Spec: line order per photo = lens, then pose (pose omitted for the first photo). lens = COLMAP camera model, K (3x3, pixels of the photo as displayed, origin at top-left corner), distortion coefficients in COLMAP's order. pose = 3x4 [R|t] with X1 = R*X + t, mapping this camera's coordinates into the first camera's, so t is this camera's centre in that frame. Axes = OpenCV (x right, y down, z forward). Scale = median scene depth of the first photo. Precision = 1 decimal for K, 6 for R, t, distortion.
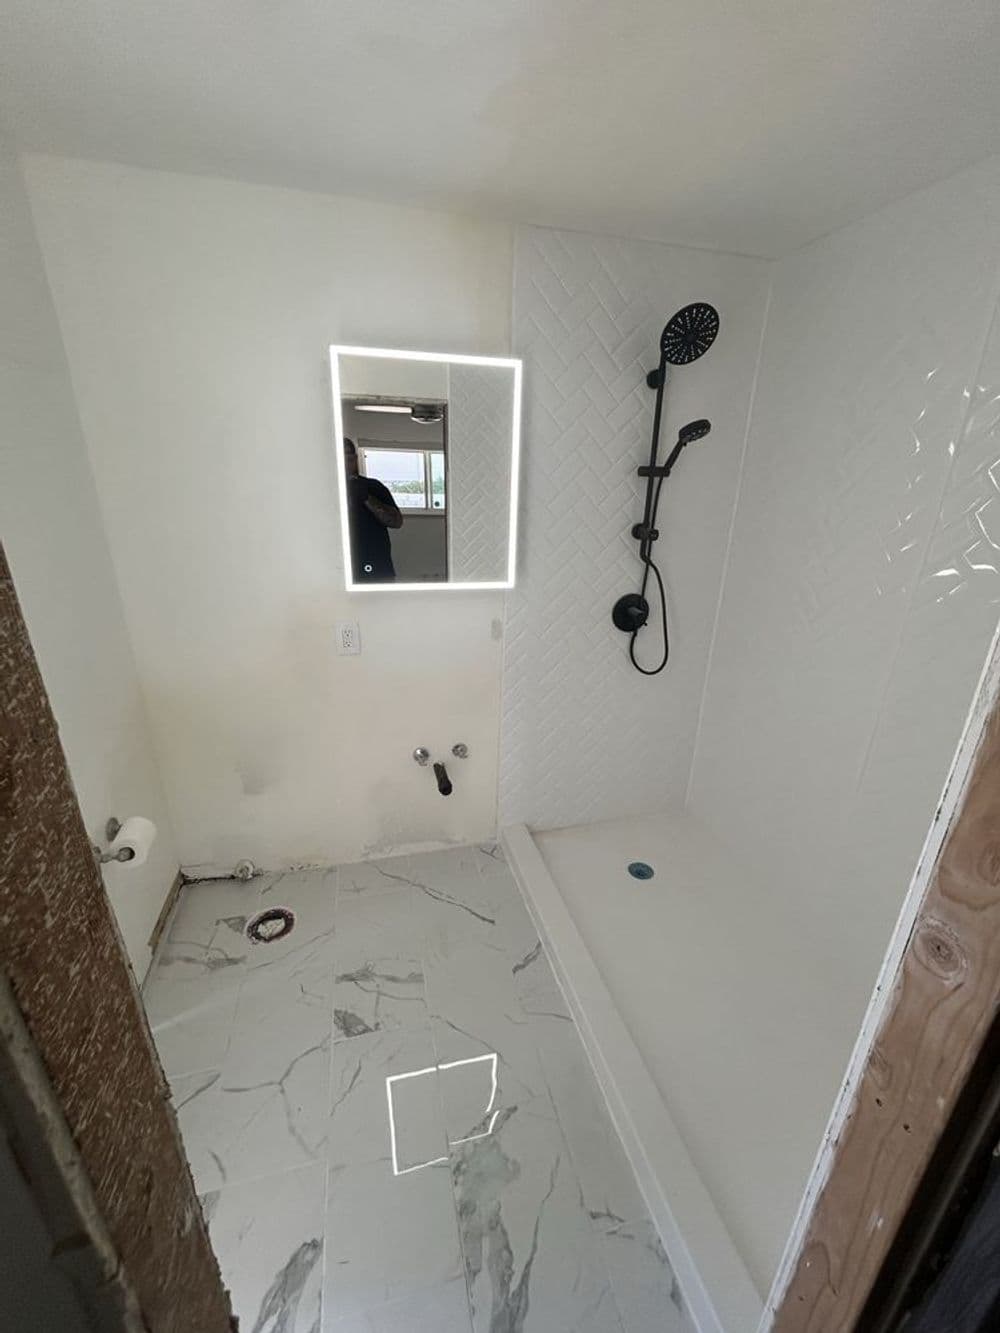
lens RADIAL K [[539.2, 0, 500.0], [0, 539.2, 666.5], [0, 0, 1]] dist [0.000460, 0.000566]
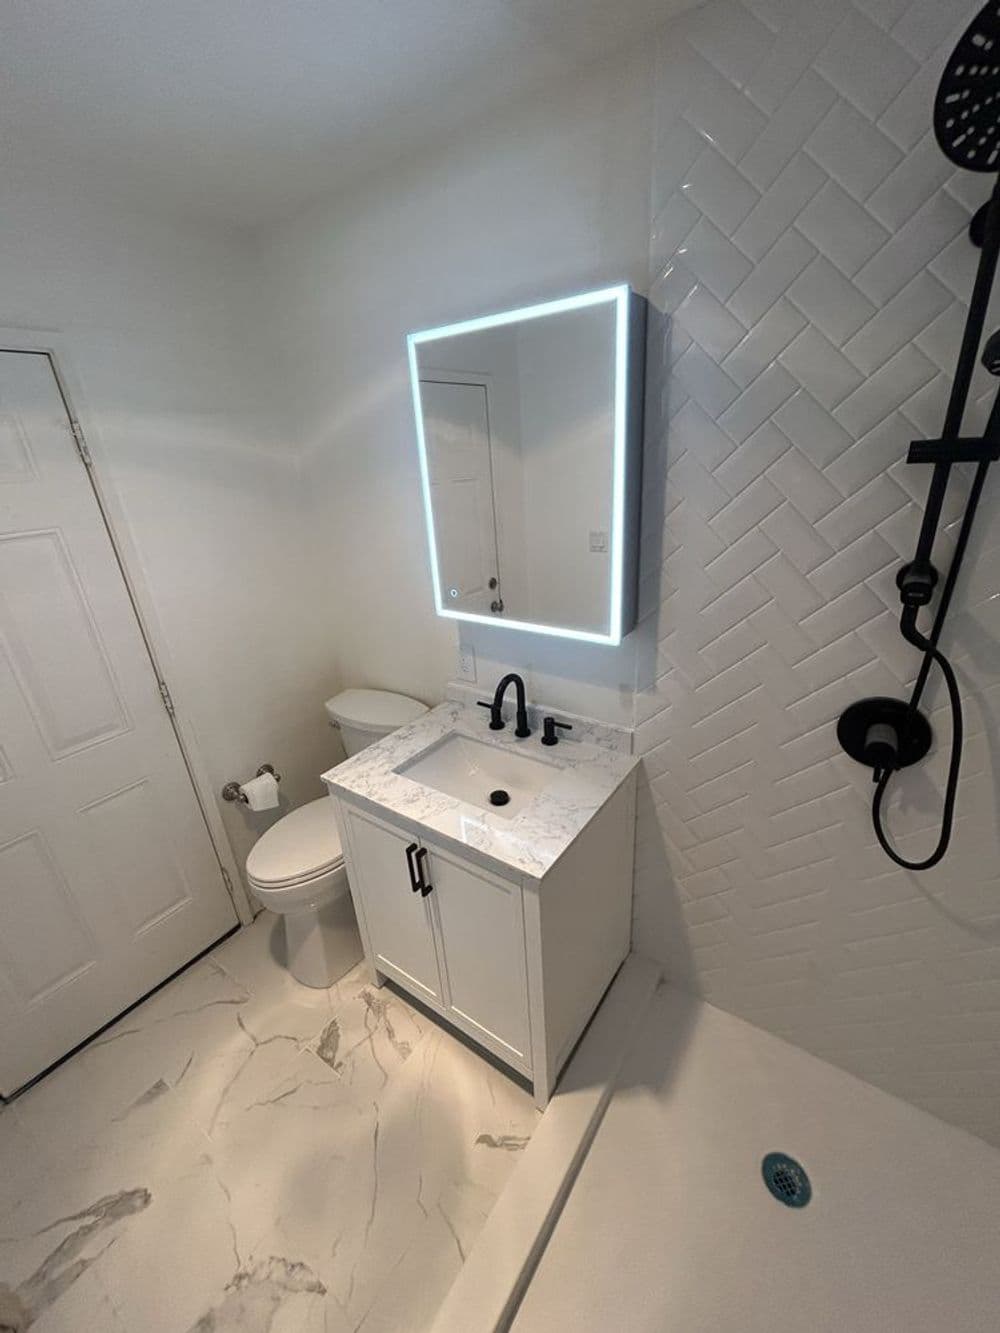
lens RADIAL K [[539.2, 0, 500.0], [0, 539.2, 666.5], [0, 0, 1]] dist [0.000460, 0.000566]
pose [[0.637693, 0.233684, -0.733989, 0.481651], [-0.185950, 0.971392, 0.147713, -0.220016], [0.747509, 0.042289, 0.662904, 0.519725]]
